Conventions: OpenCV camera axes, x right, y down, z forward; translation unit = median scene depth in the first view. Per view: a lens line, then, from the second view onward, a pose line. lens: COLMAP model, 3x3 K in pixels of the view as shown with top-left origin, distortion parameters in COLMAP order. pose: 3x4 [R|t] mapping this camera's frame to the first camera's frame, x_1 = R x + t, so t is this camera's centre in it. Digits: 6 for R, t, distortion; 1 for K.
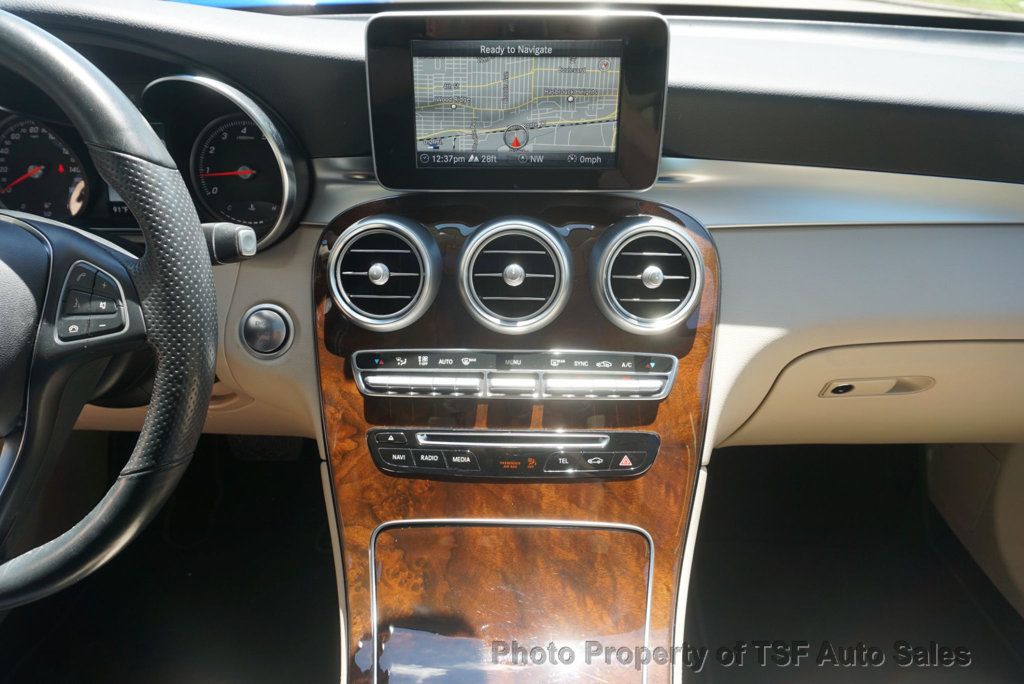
lens RADIAL K [[718.6, 0, 515.7], [0, 718.6, 349.2], [0, 0, 1]] dist [-0.057387, 0.018345]
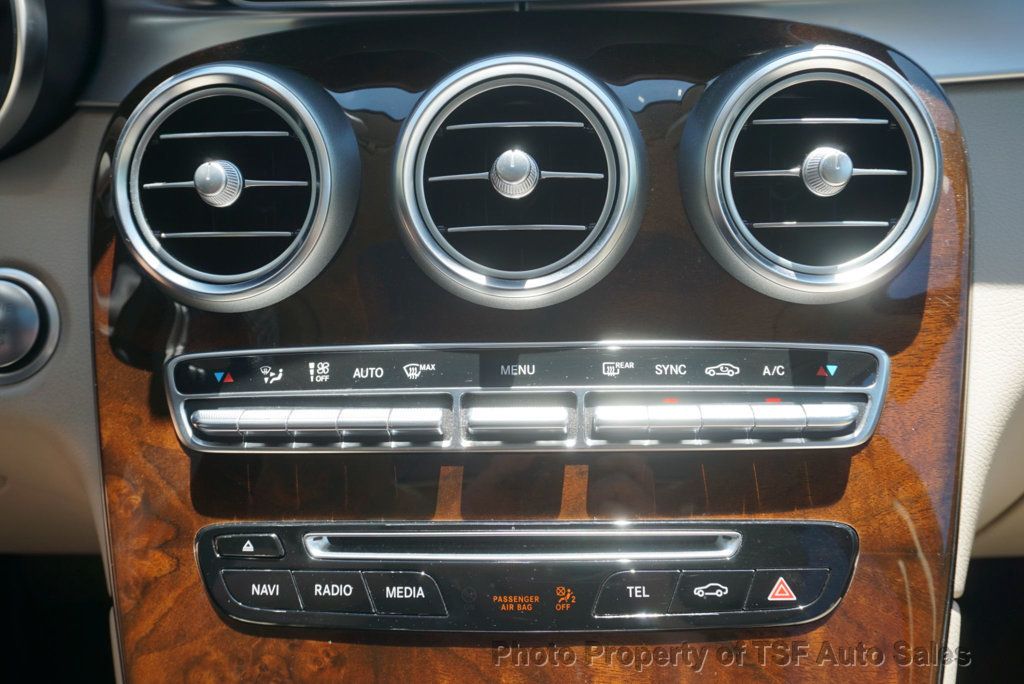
lens RADIAL K [[1018.9, 0, 508.0], [0, 1018.9, 349.8], [0, 0, 1]] dist [0.035508, 0.000000]
pose [[0.999134, -0.024527, -0.033606, 0.011911], [0.022501, 0.997980, -0.059403, 0.043186], [0.034995, 0.058595, 0.997668, 0.363185]]
